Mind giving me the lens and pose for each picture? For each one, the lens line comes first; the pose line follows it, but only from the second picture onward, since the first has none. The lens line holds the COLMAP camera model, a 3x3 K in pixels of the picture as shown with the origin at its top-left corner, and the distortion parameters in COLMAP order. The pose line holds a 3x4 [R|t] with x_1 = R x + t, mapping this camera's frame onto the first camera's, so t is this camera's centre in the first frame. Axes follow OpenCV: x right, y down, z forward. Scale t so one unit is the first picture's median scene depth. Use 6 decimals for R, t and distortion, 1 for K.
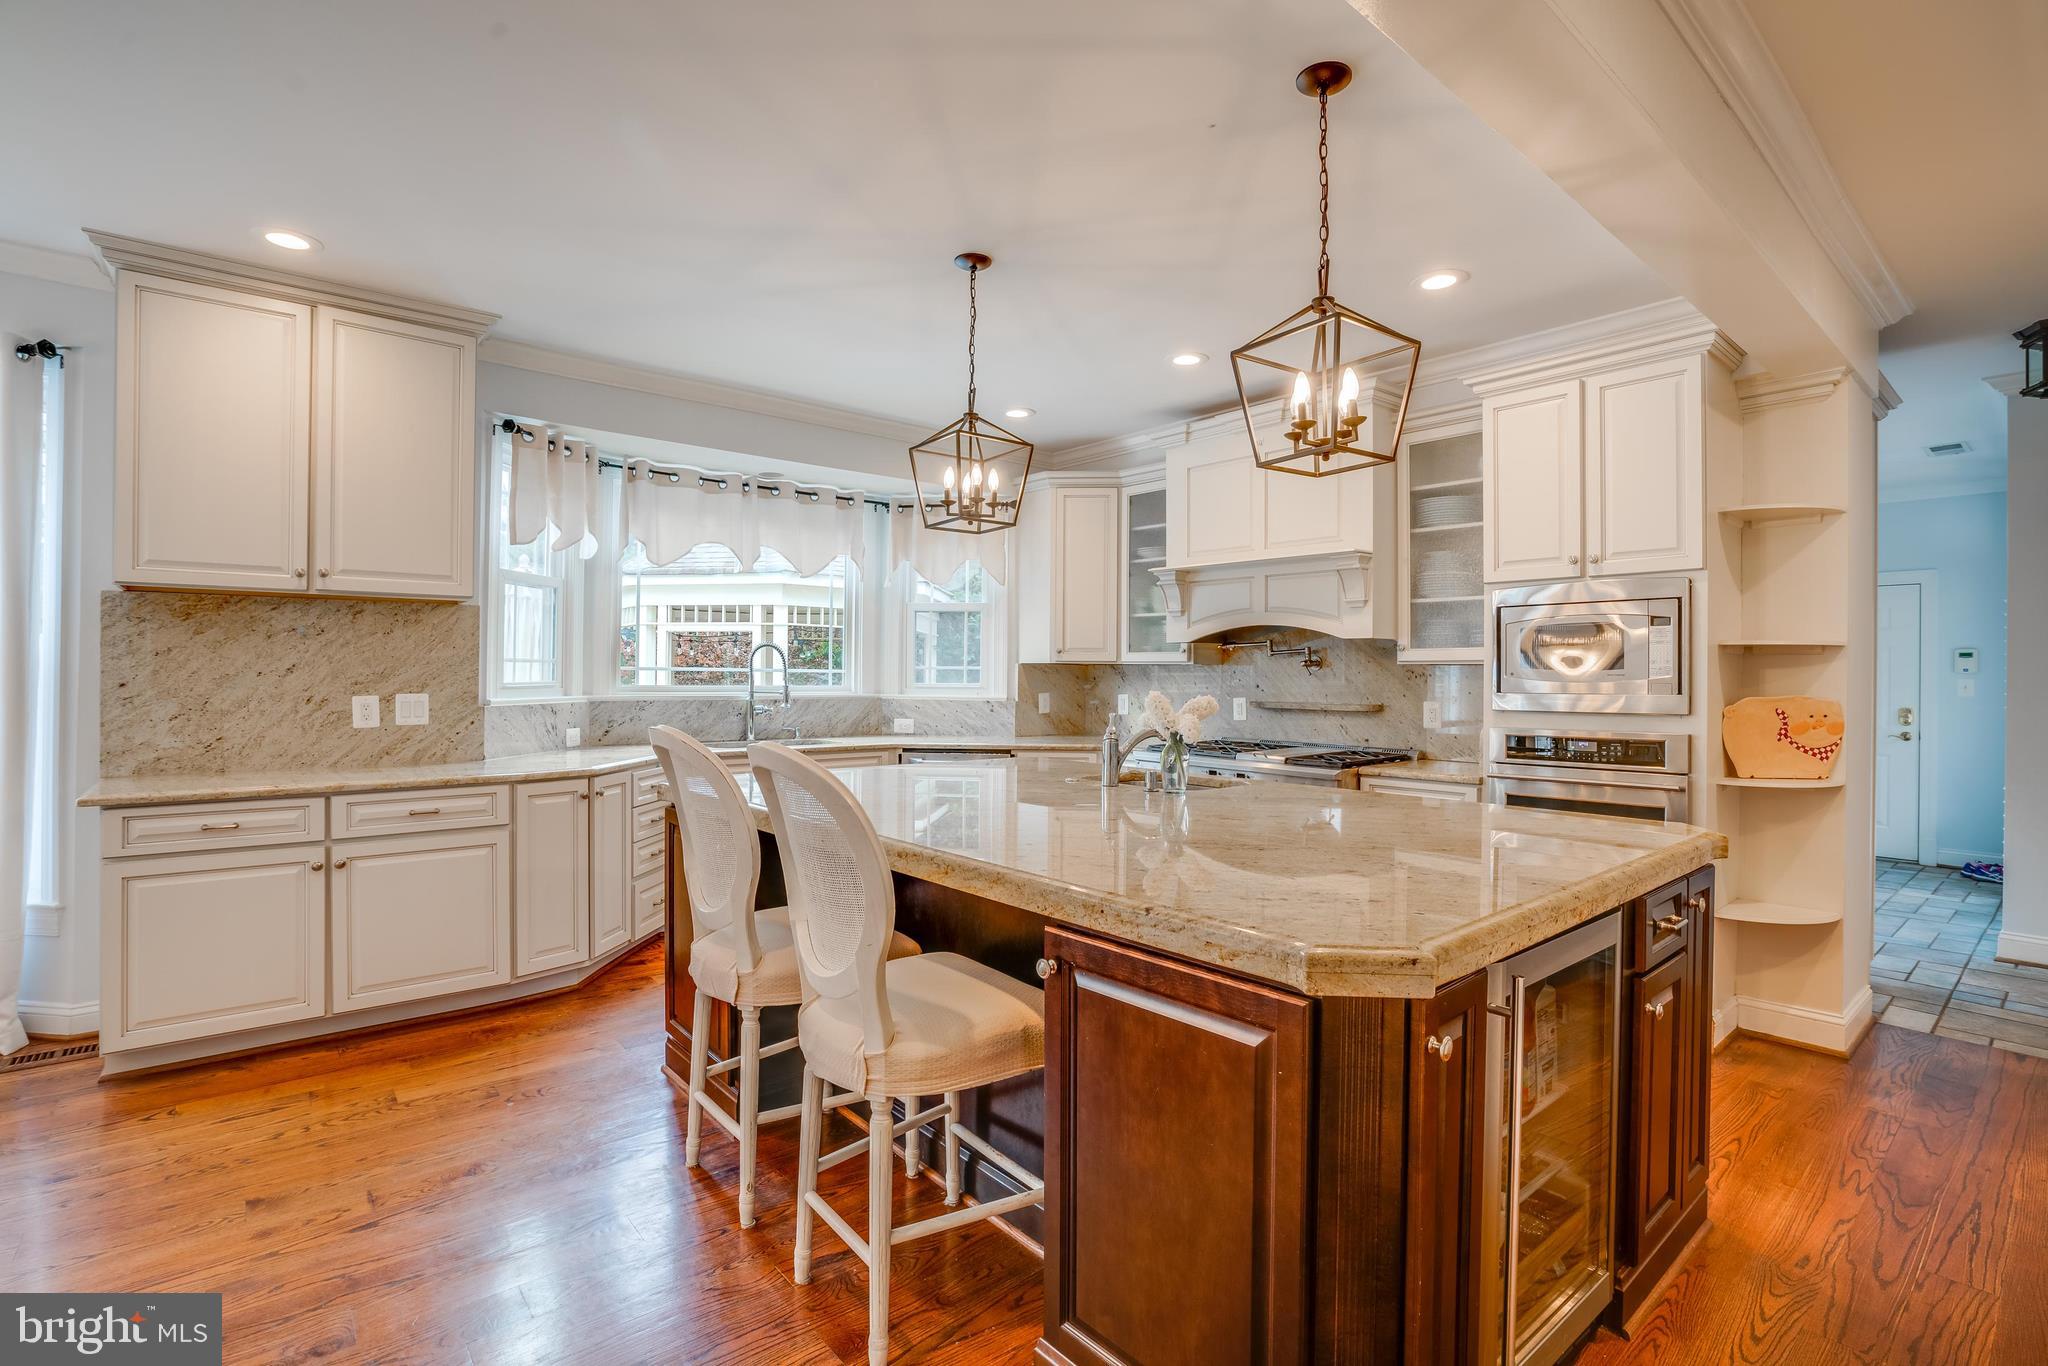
lens RADIAL K [[948.2, 0, 1025.4], [0, 948.2, 678.3], [0, 0, 1]] dist [-0.043536, 0.008739]
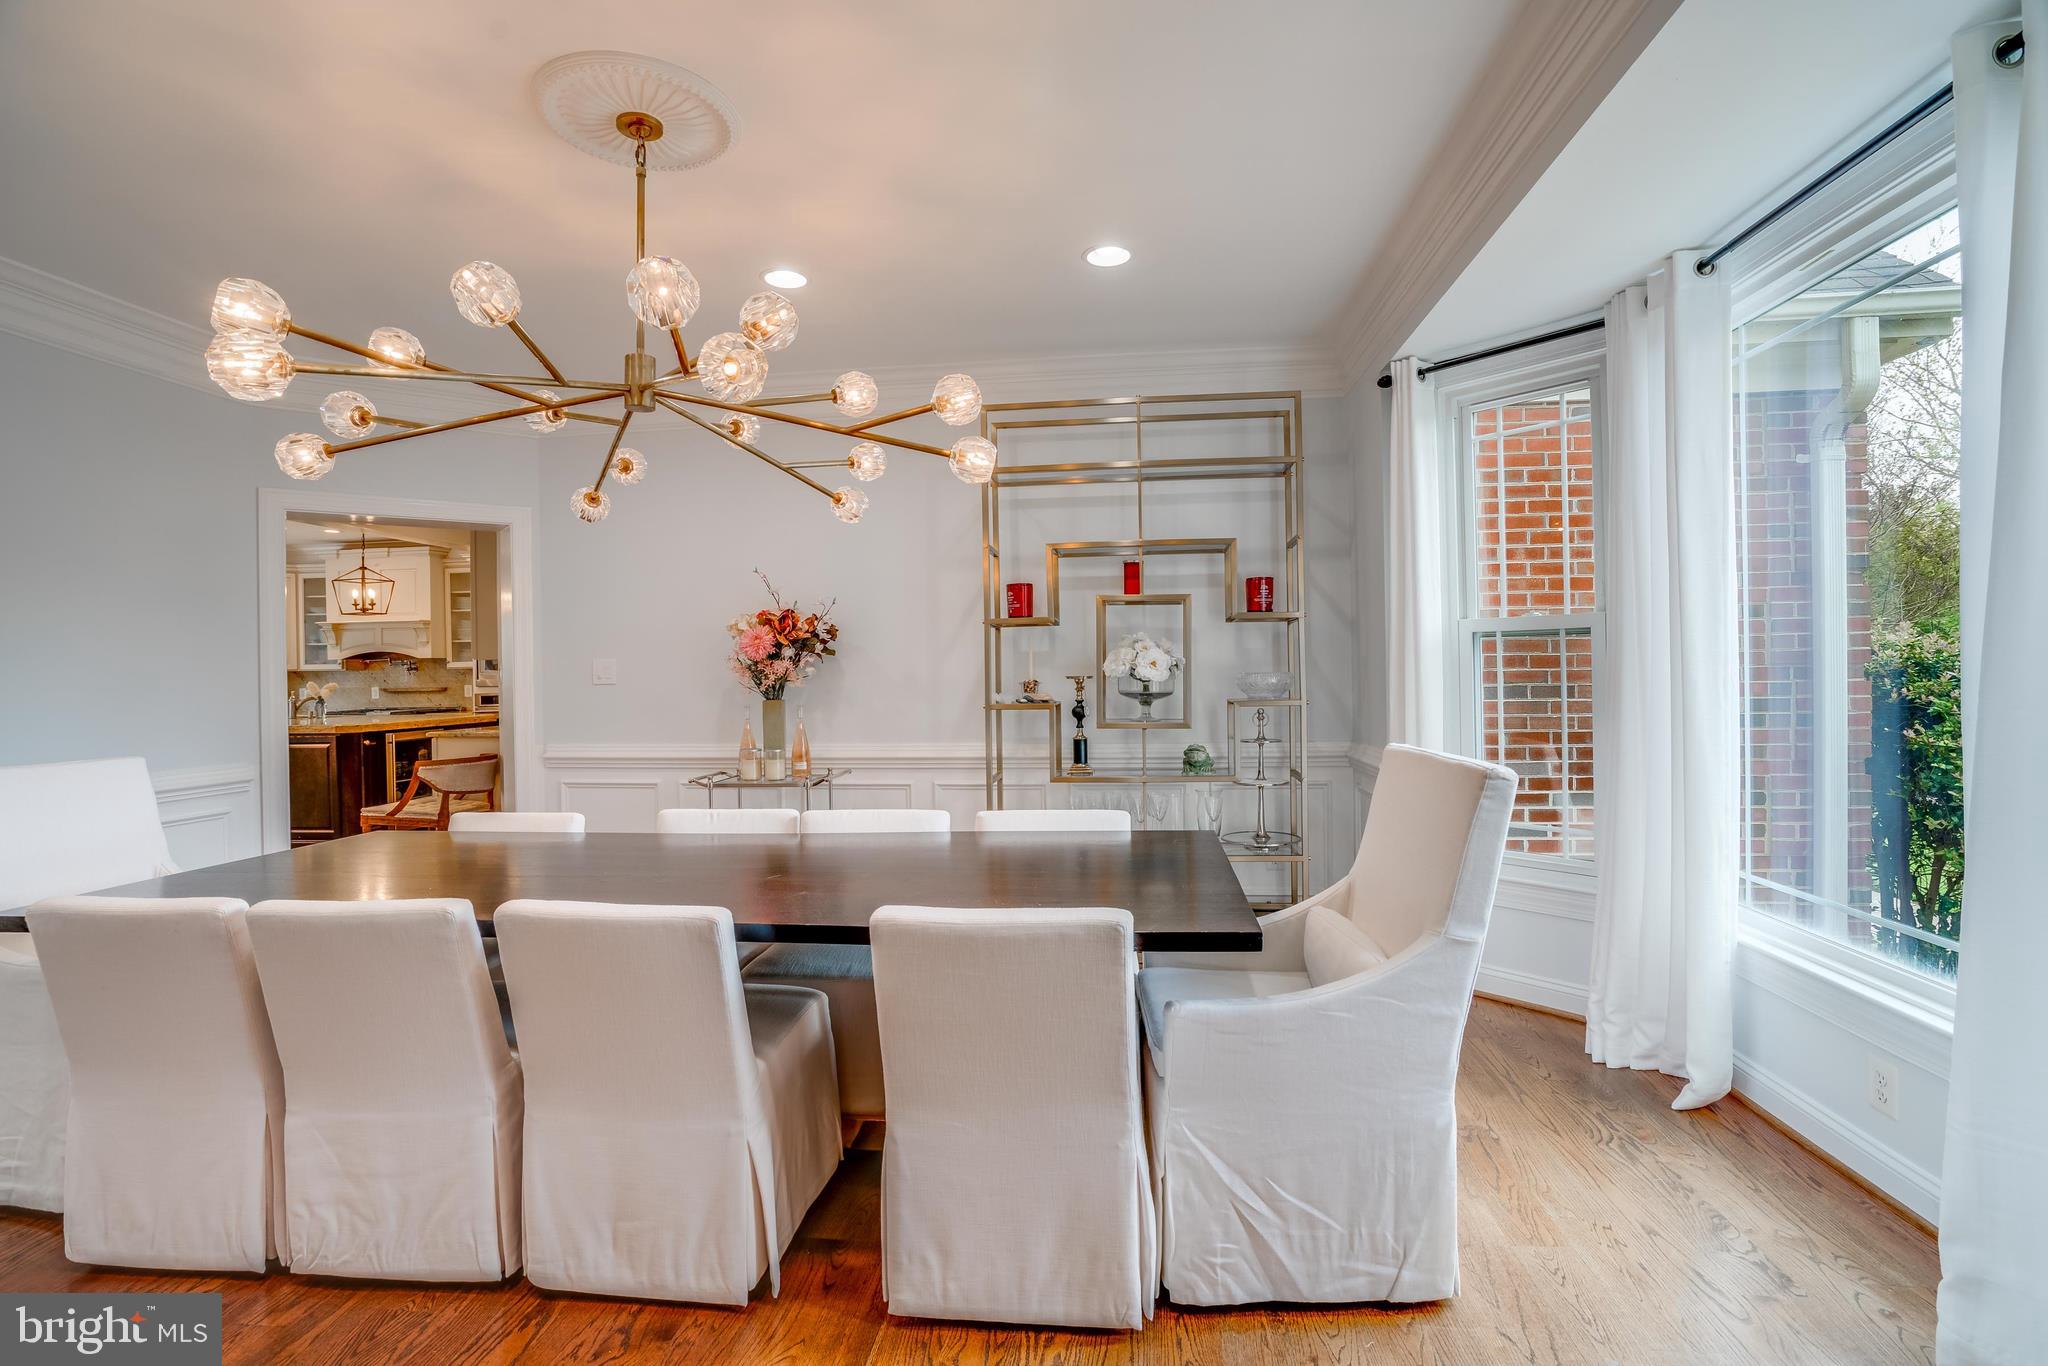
lens RADIAL K [[948.2, 0, 1036.9], [0, 948.2, 679.2], [0, 0, 1]] dist [-0.043536, 0.008739]
pose [[0.723802, -0.027441, 0.689462, -0.113777], [0.024710, 0.999599, 0.013843, 0.012198], [-0.689565, 0.007017, 0.724190, -1.418021]]
